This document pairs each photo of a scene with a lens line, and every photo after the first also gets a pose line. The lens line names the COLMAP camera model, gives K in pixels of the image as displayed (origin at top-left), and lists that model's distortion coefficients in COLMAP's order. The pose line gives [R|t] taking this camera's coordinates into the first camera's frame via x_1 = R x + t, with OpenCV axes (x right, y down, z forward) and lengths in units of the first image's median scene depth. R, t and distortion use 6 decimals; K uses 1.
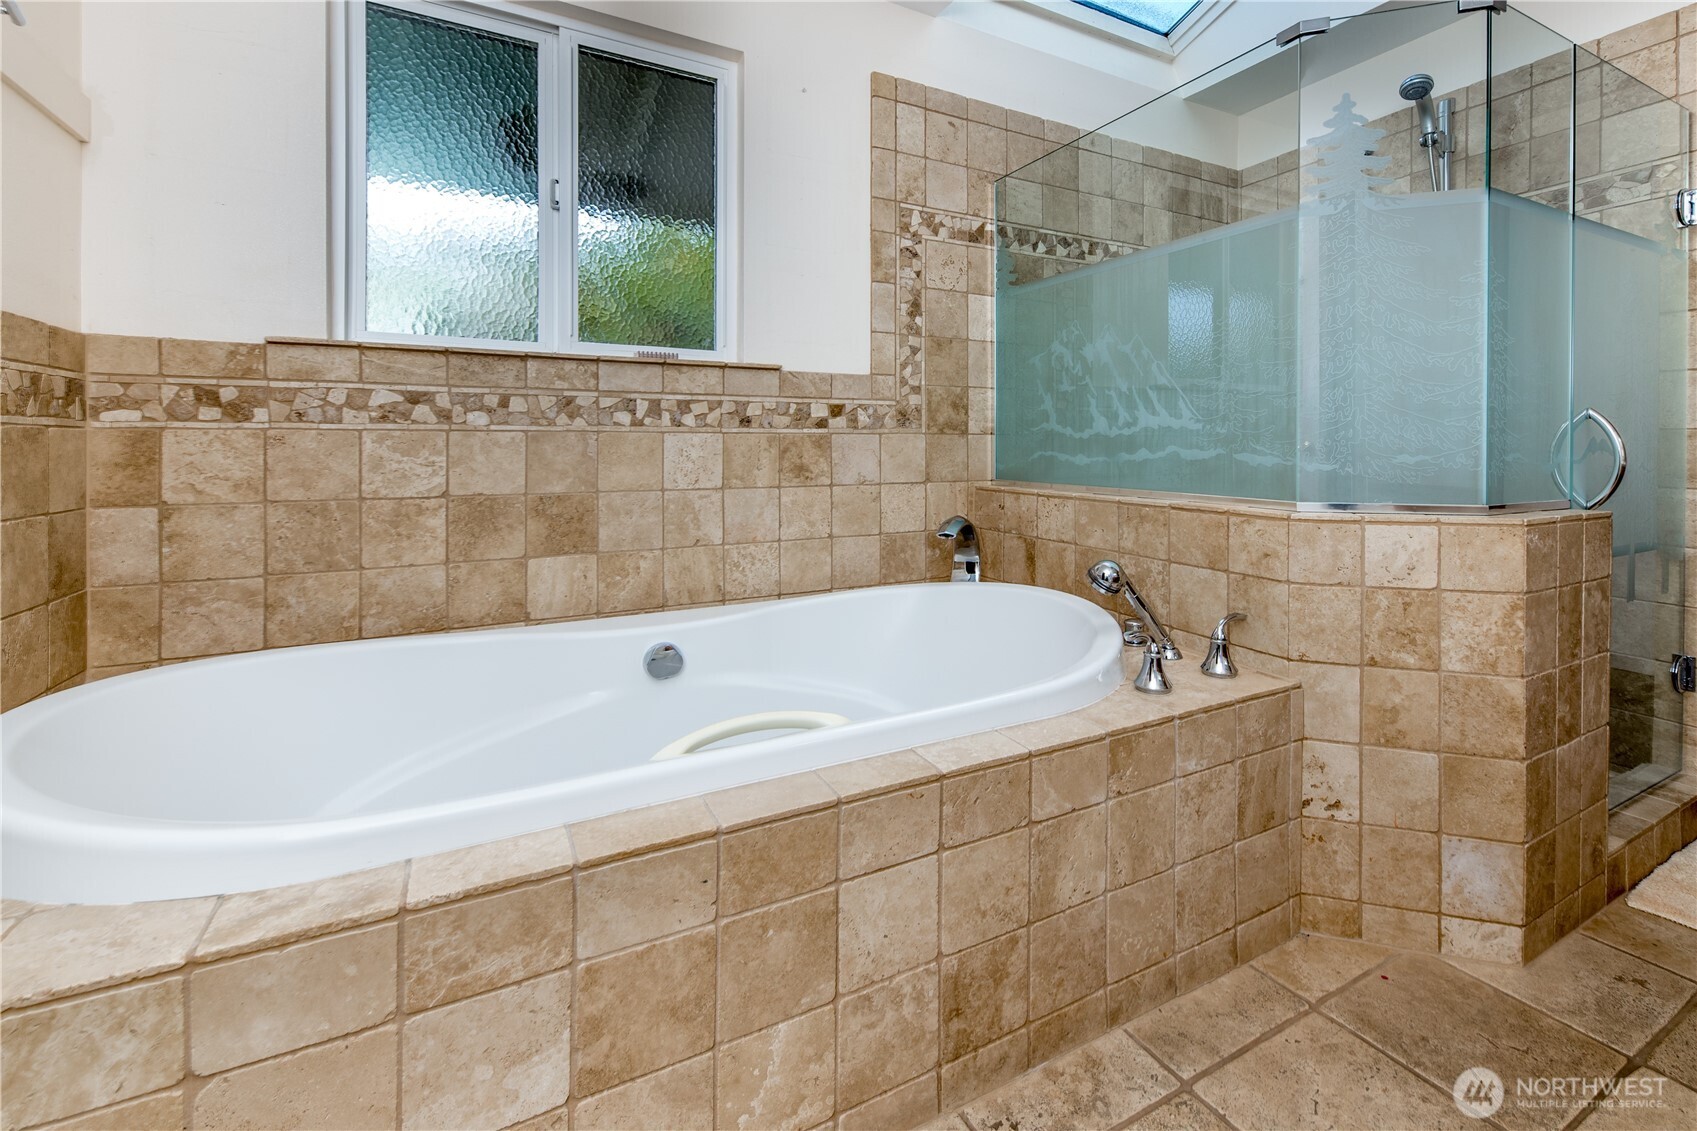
lens RADIAL K [[726.8, 0, 850.8], [0, 726.8, 451.7], [0, 0, 1]] dist [0.012851, -0.005561]
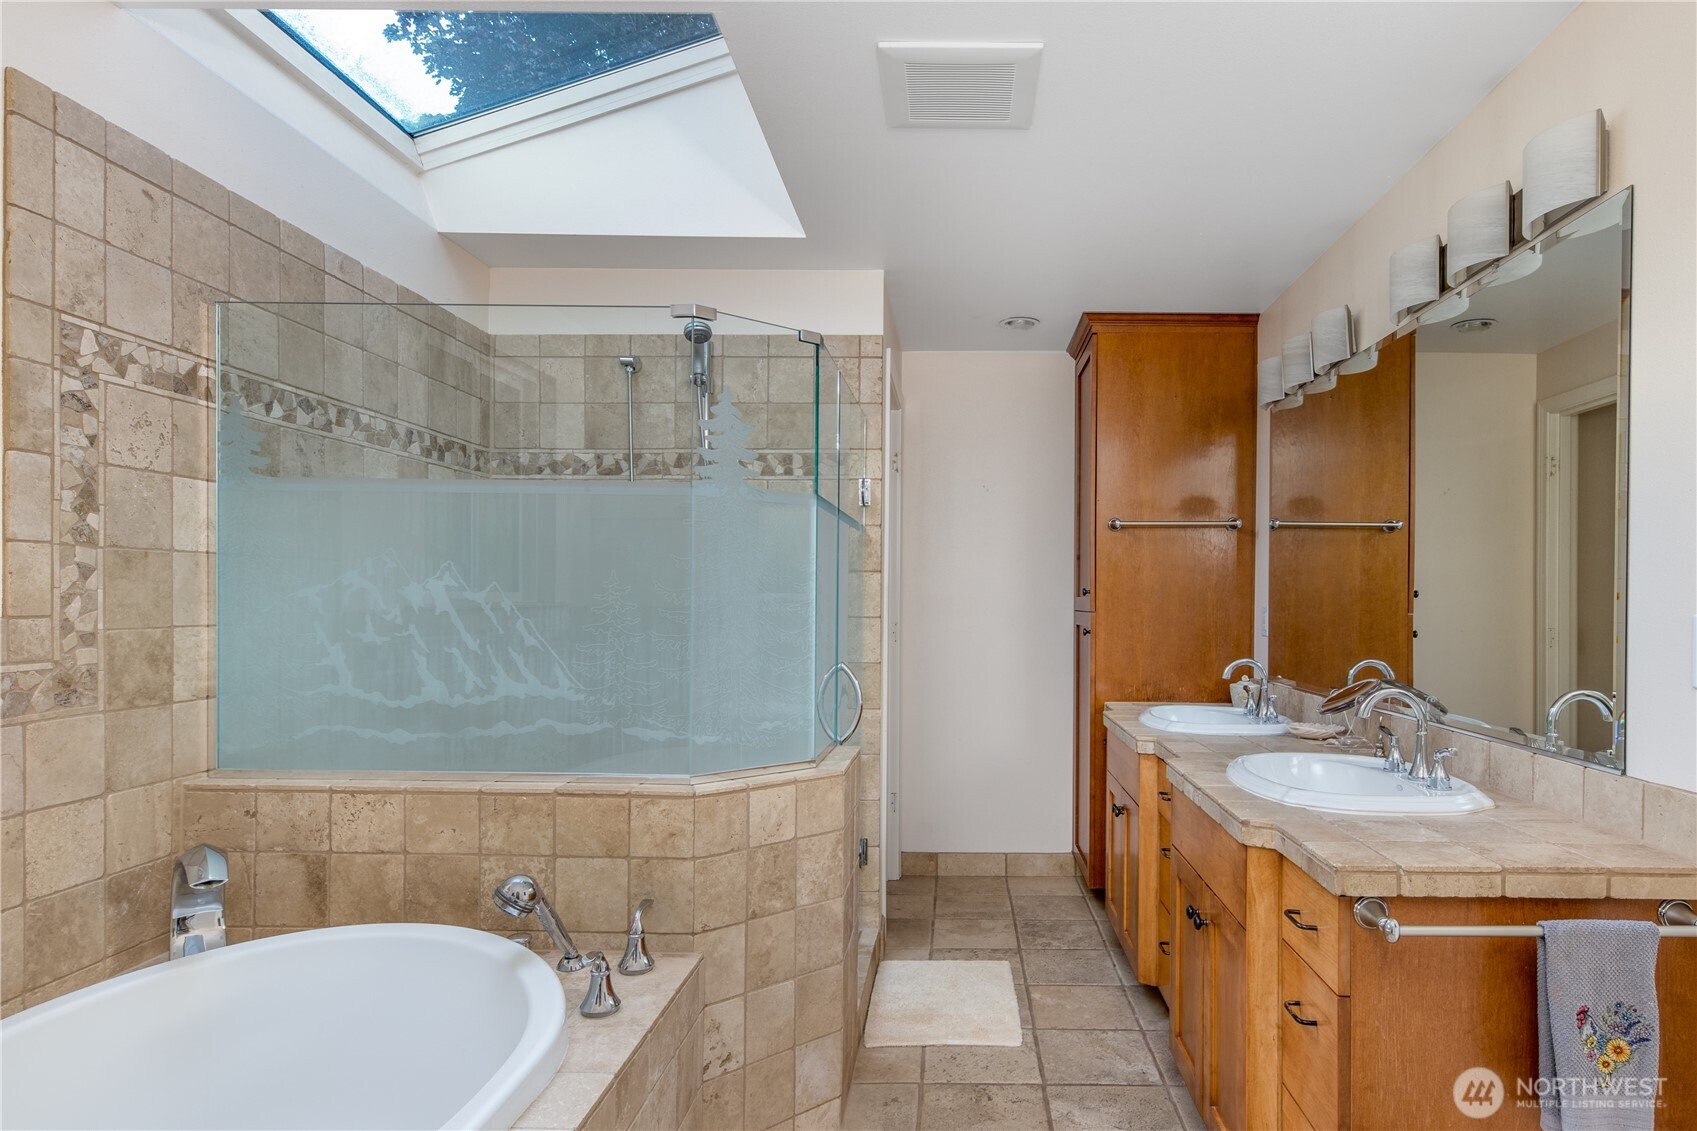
lens RADIAL K [[1211.4, 0, 848.5], [0, 1211.4, 565.5], [0, 0, 1]] dist [0.058944, -0.070891]
pose [[0.474498, -0.028131, 0.879807, -0.485951], [0.000566, 0.999499, 0.031653, -0.176477], [-0.880257, -0.014522, 0.474276, 0.008443]]
